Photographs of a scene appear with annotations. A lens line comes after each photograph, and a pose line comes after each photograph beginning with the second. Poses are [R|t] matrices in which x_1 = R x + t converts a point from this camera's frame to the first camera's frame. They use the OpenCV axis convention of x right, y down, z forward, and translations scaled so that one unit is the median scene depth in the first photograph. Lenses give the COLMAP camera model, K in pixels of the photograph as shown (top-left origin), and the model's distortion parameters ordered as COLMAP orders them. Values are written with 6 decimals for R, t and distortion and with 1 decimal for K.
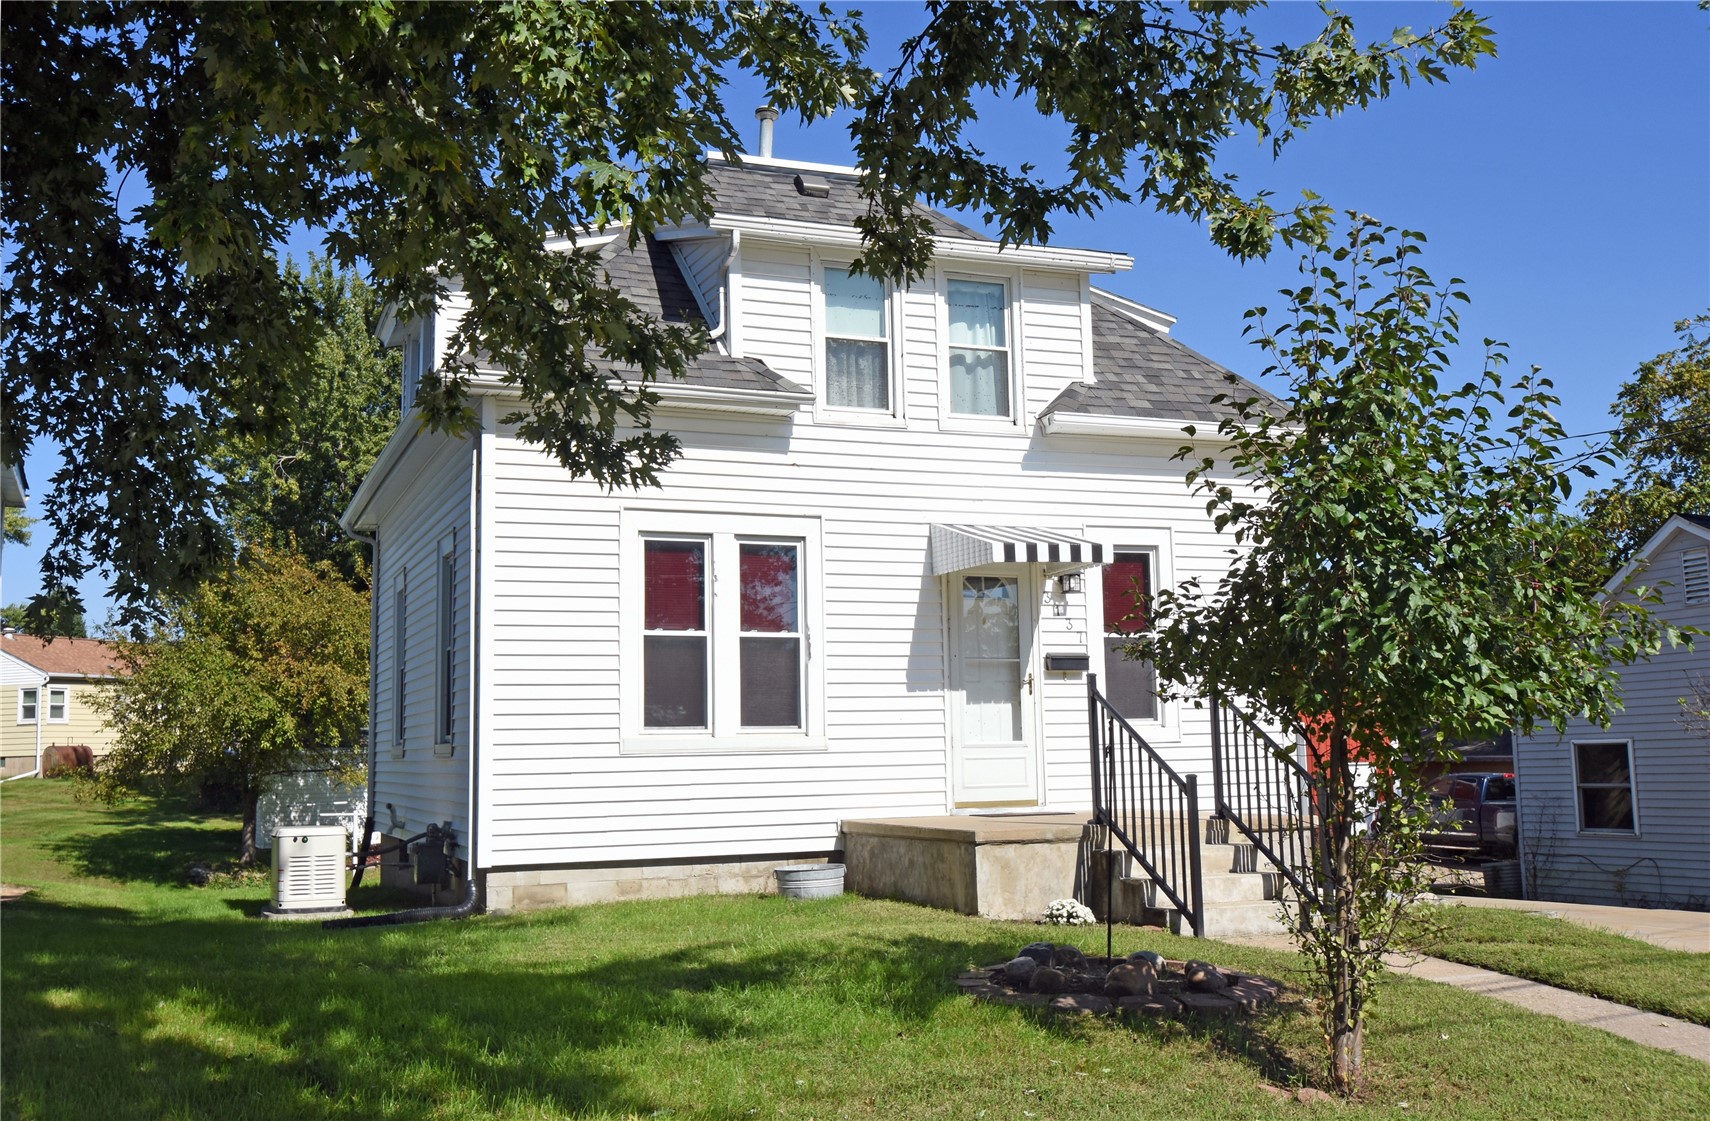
lens RADIAL K [[1641.0, 0, 853.4], [0, 1641.0, 552.4], [0, 0, 1]] dist [-0.016617, 0.000000]
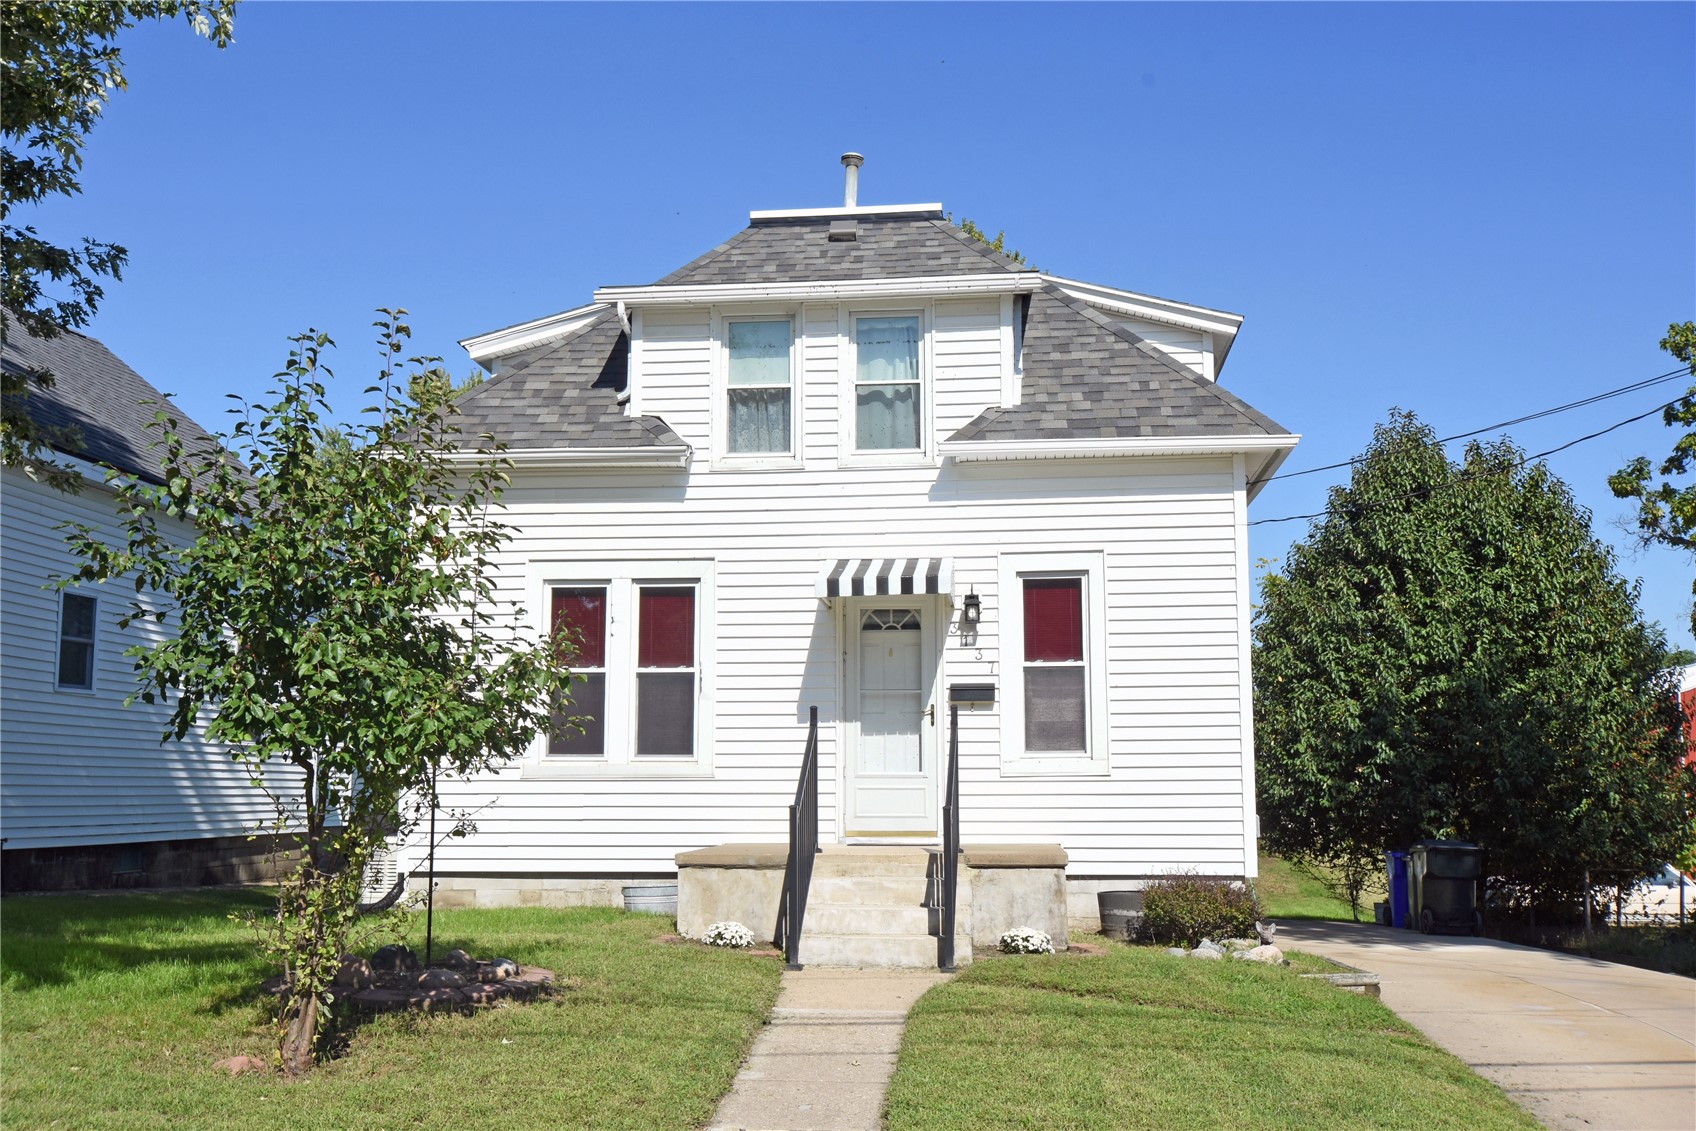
lens RADIAL K [[1694.9, 0, 849.0], [0, 1694.9, 571.6], [0, 0, 1]] dist [-0.000171, 0.000000]
pose [[0.881264, -0.041410, -0.470807, 0.553338], [0.039472, 0.999123, -0.013994, 0.005328], [0.470973, -0.006251, 0.882125, 0.066689]]
